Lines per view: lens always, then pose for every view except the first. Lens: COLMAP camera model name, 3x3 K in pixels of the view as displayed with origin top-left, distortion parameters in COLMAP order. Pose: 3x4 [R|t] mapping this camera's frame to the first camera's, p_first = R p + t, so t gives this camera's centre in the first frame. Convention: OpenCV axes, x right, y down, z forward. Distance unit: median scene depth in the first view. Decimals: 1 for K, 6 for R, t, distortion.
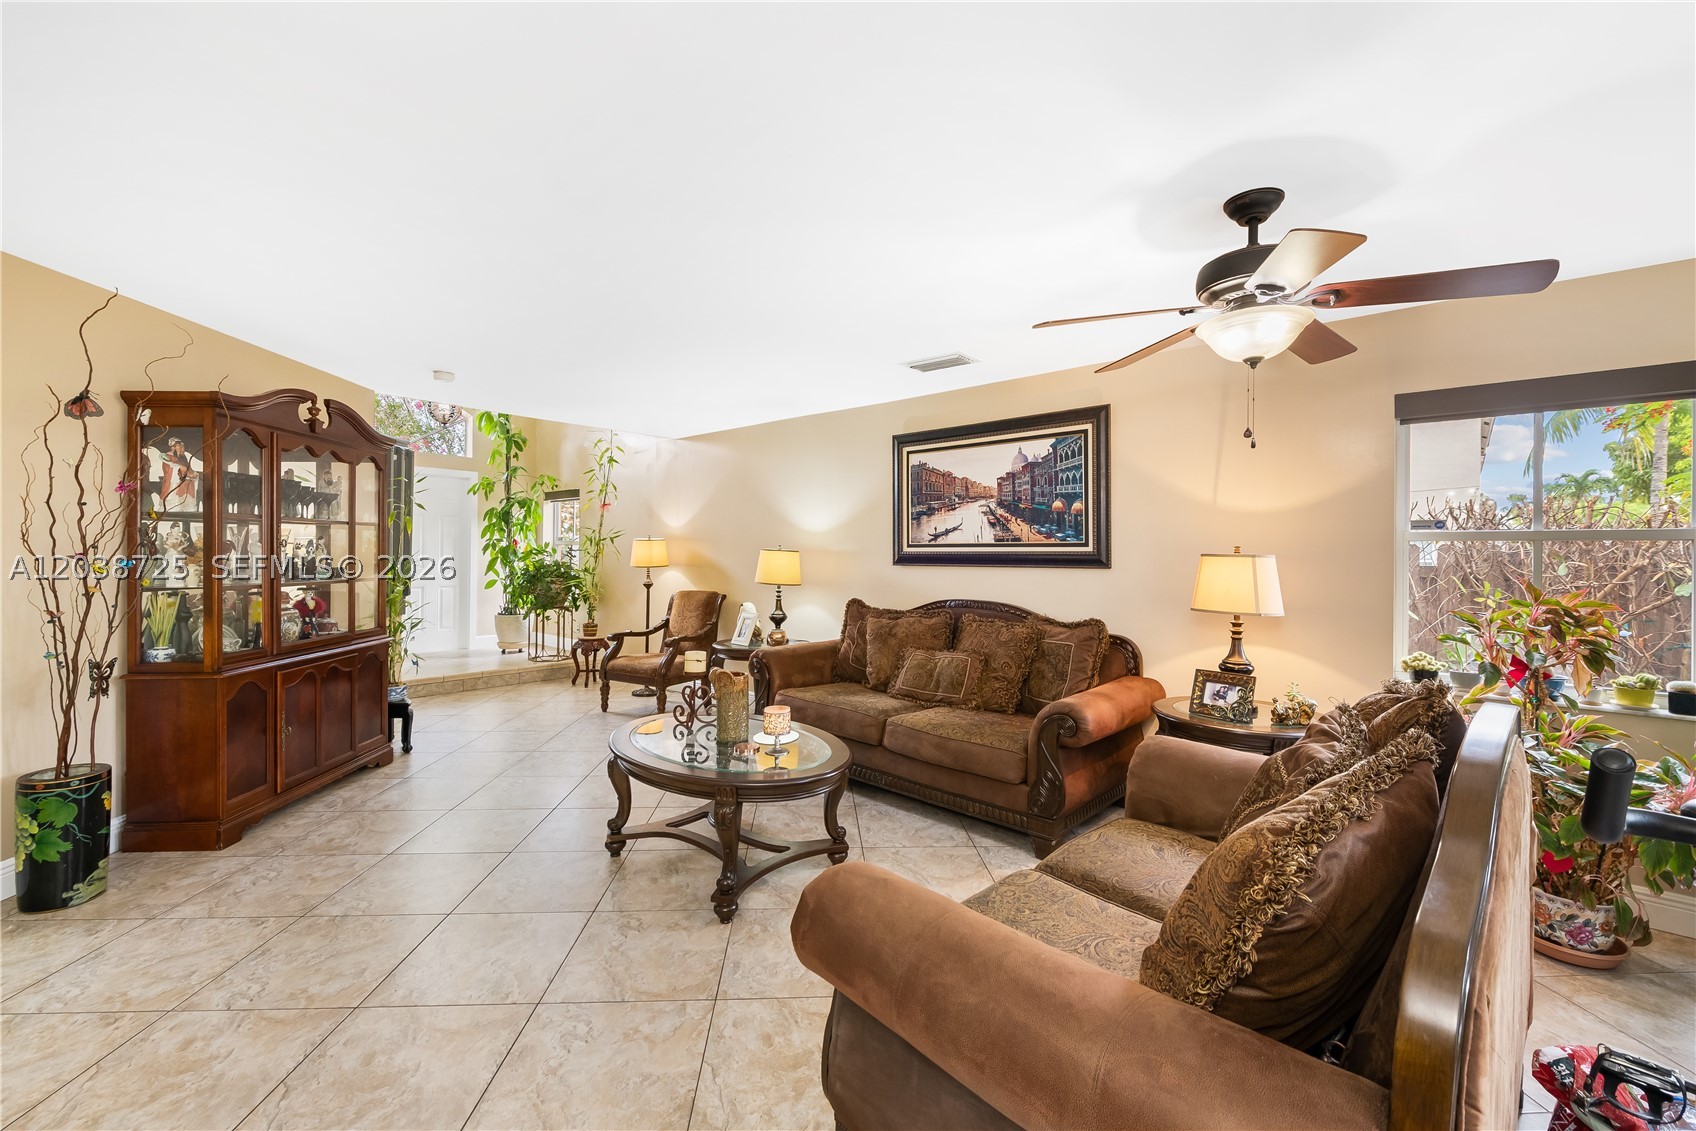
lens RADIAL K [[671.8, 0, 843.9], [0, 671.8, 560.4], [0, 0, 1]] dist [0.001695, -0.002944]
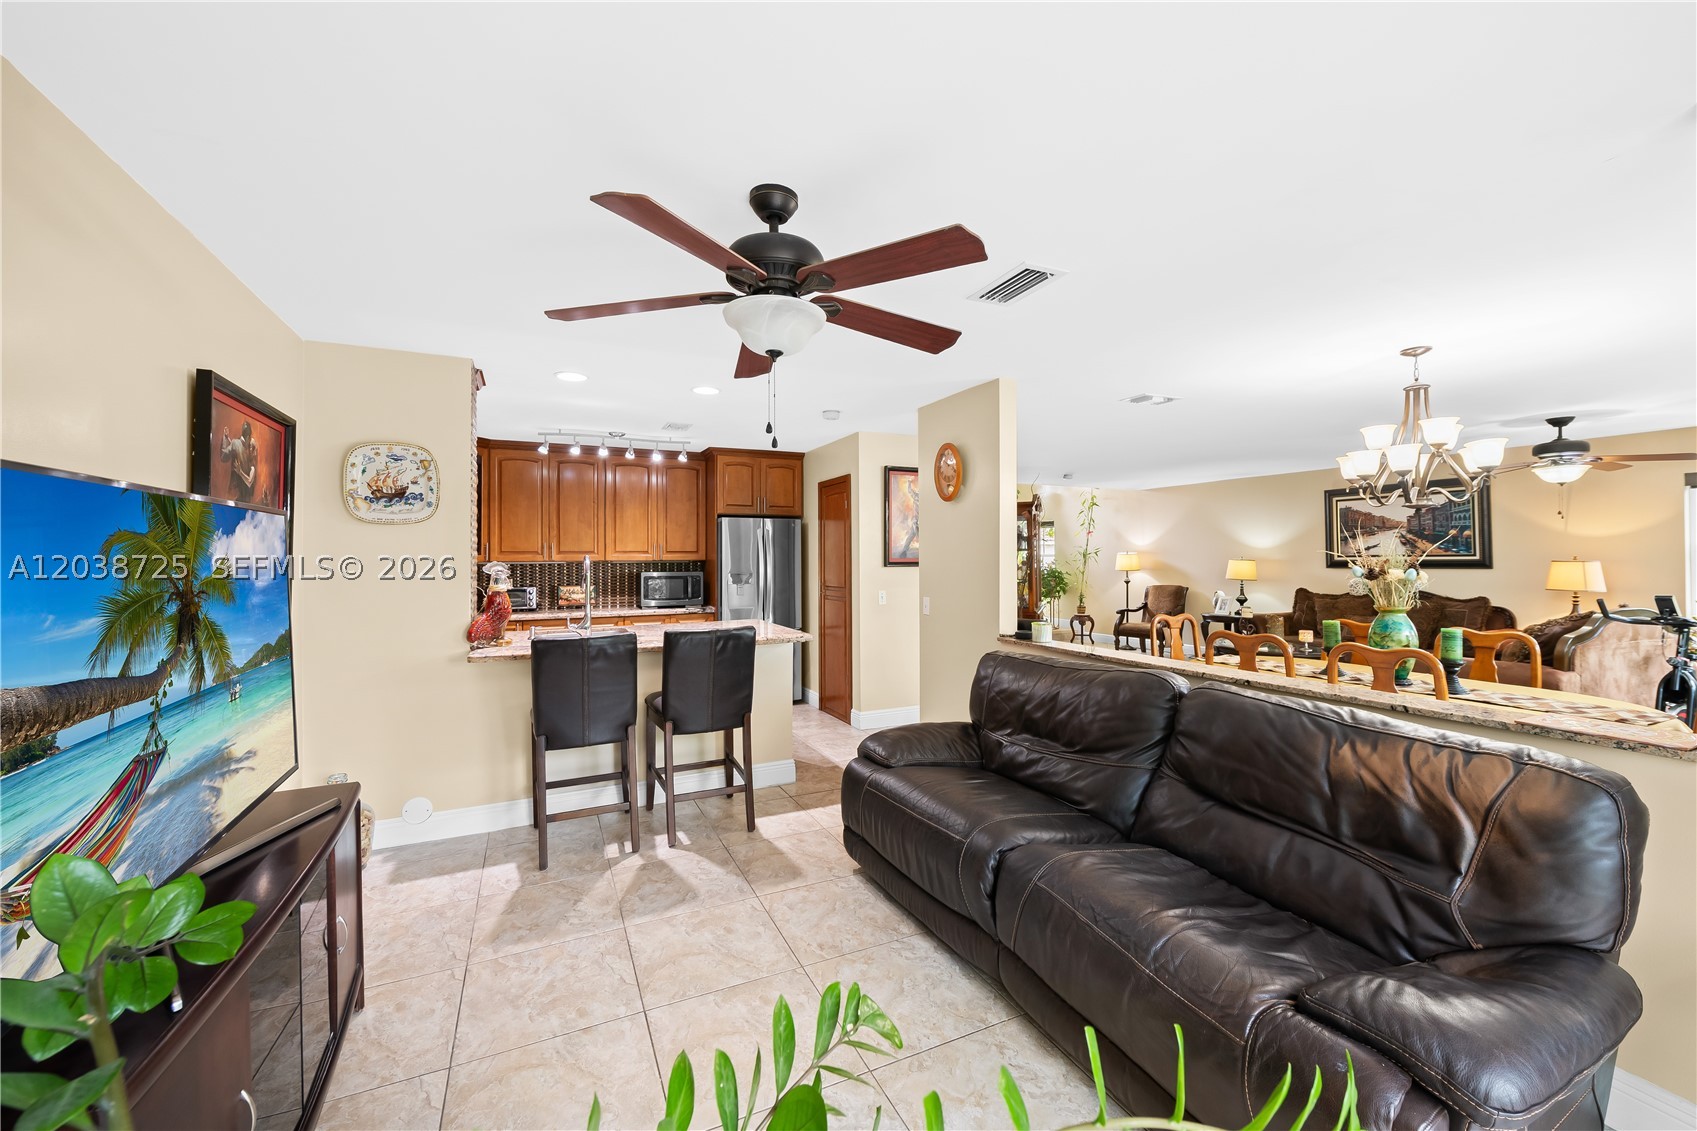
lens RADIAL K [[672.1, 0, 851.5], [0, 672.1, 556.2], [0, 0, 1]] dist [0.001695, -0.002944]
pose [[0.923255, -0.014467, -0.383915, -0.412876], [0.008712, 0.999822, -0.016724, -0.005481], [0.384089, 0.012096, 0.923217, -1.096358]]
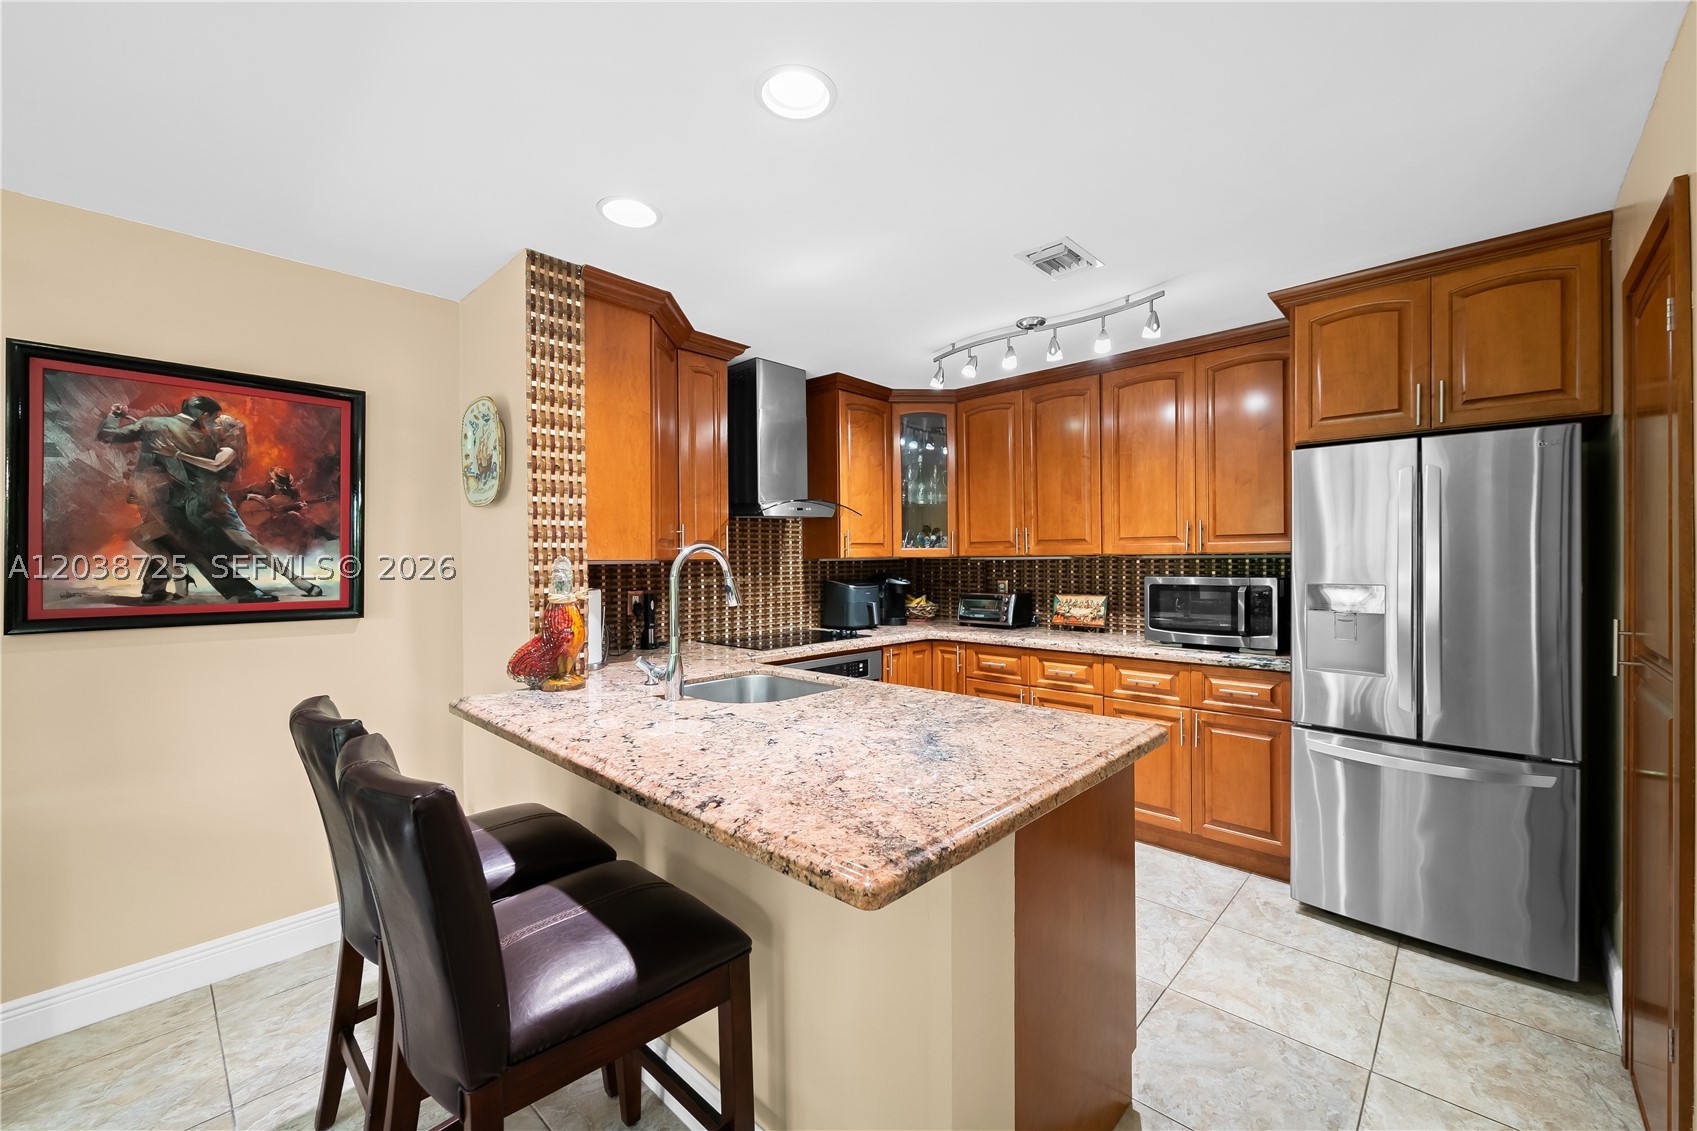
lens RADIAL K [[672.1, 0, 857.3], [0, 672.1, 563.8], [0, 0, 1]] dist [0.001695, -0.002944]
pose [[-0.009636, -0.004989, -0.999941, -0.613572], [-0.006869, 0.999964, -0.004922, -0.006825], [0.999930, 0.006821, -0.009670, -0.251186]]
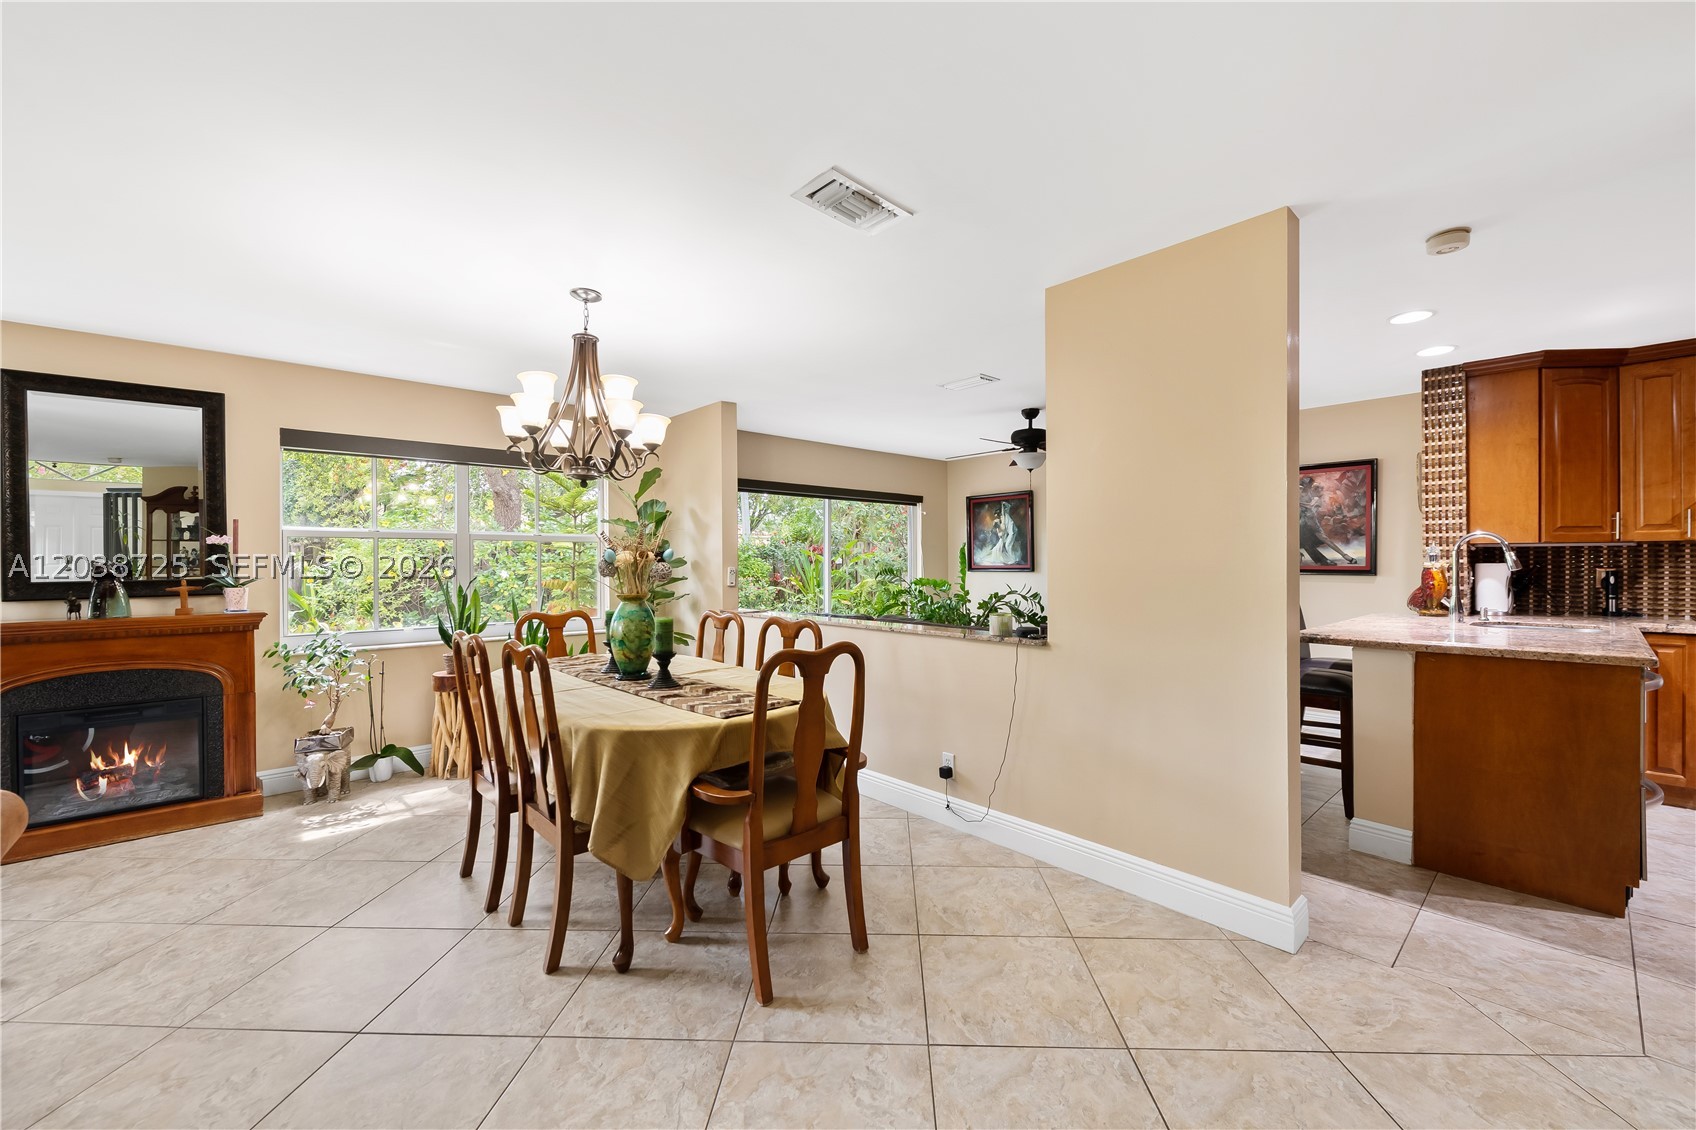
lens RADIAL K [[671.8, 0, 858.6], [0, 671.8, 564.1], [0, 0, 1]] dist [0.001695, -0.002944]
pose [[-0.996431, -0.005592, 0.084227, -0.424330], [-0.004107, 0.999833, 0.017794, 0.004422], [-0.084312, 0.017385, -0.996288, 0.512704]]
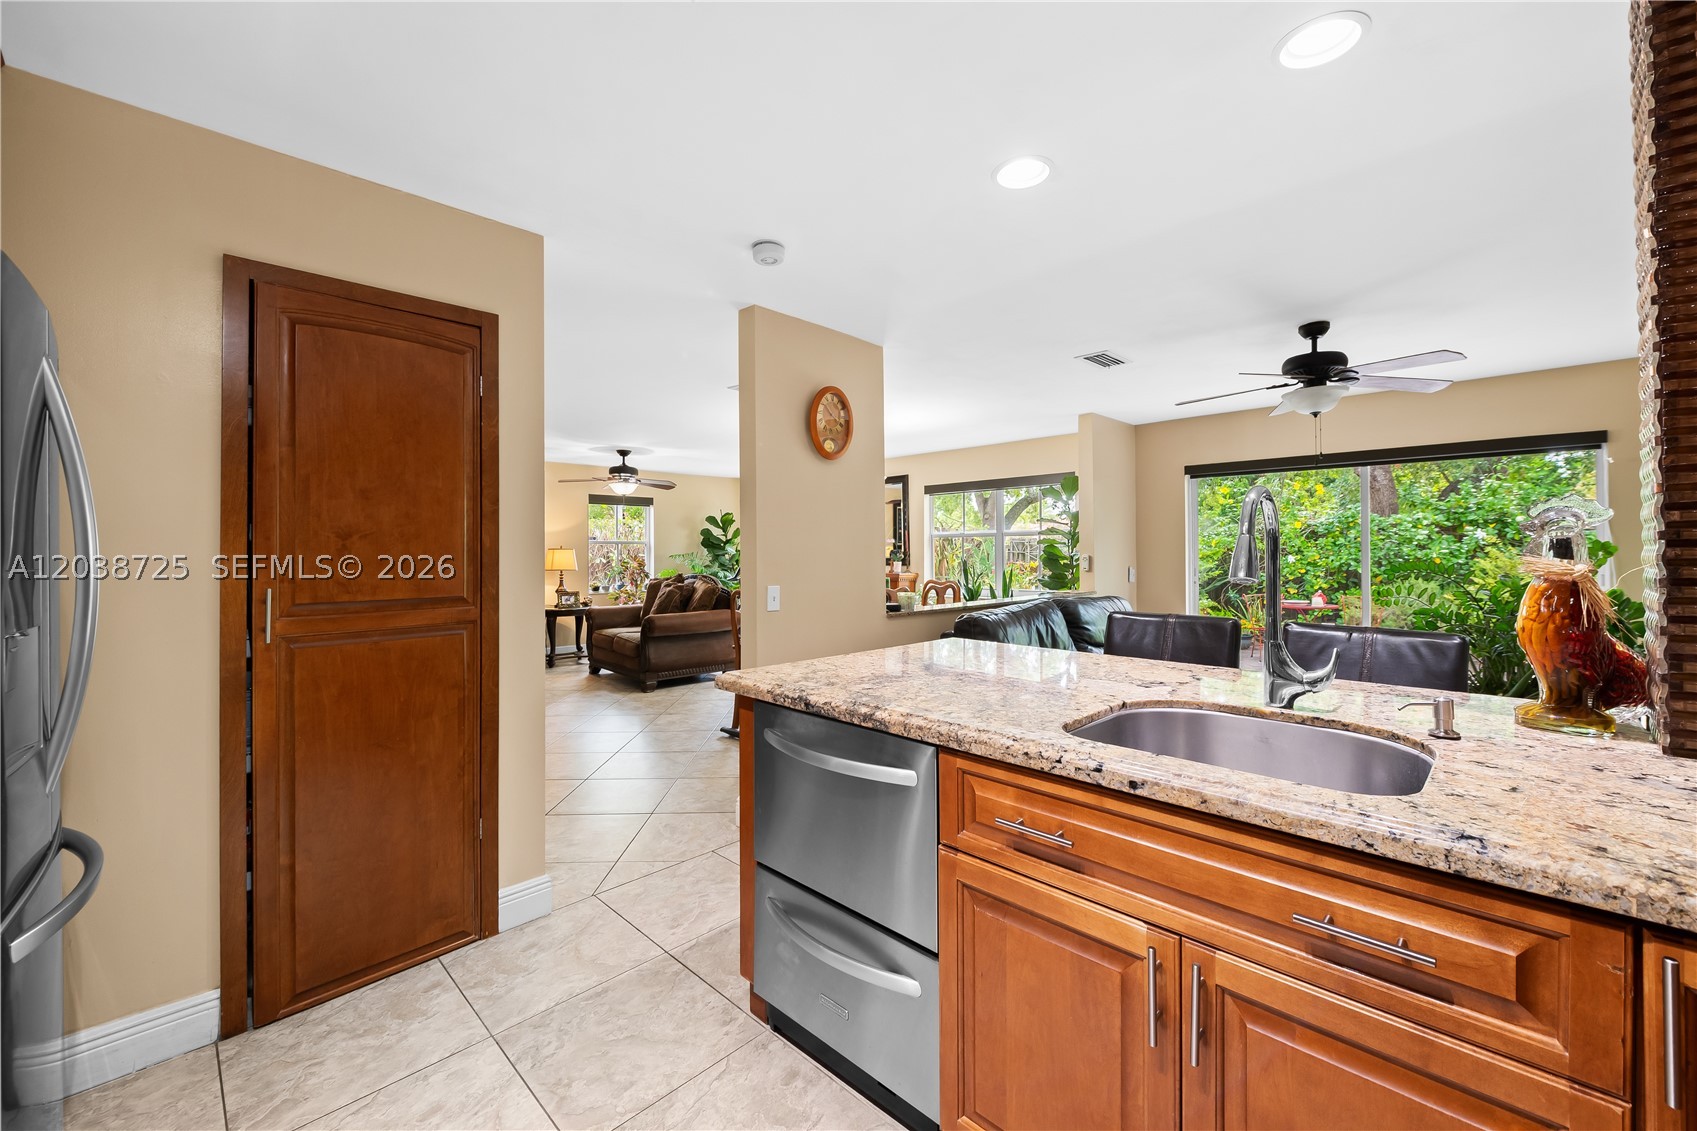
lens RADIAL K [[672.1, 0, 855.6], [0, 672.1, 544.4], [0, 0, 1]] dist [0.001695, -0.002944]
pose [[0.031957, -0.000508, 0.999489, -1.455068], [0.022261, 0.999752, -0.000204, 0.001498], [-0.999241, 0.022256, 0.031960, -0.178863]]
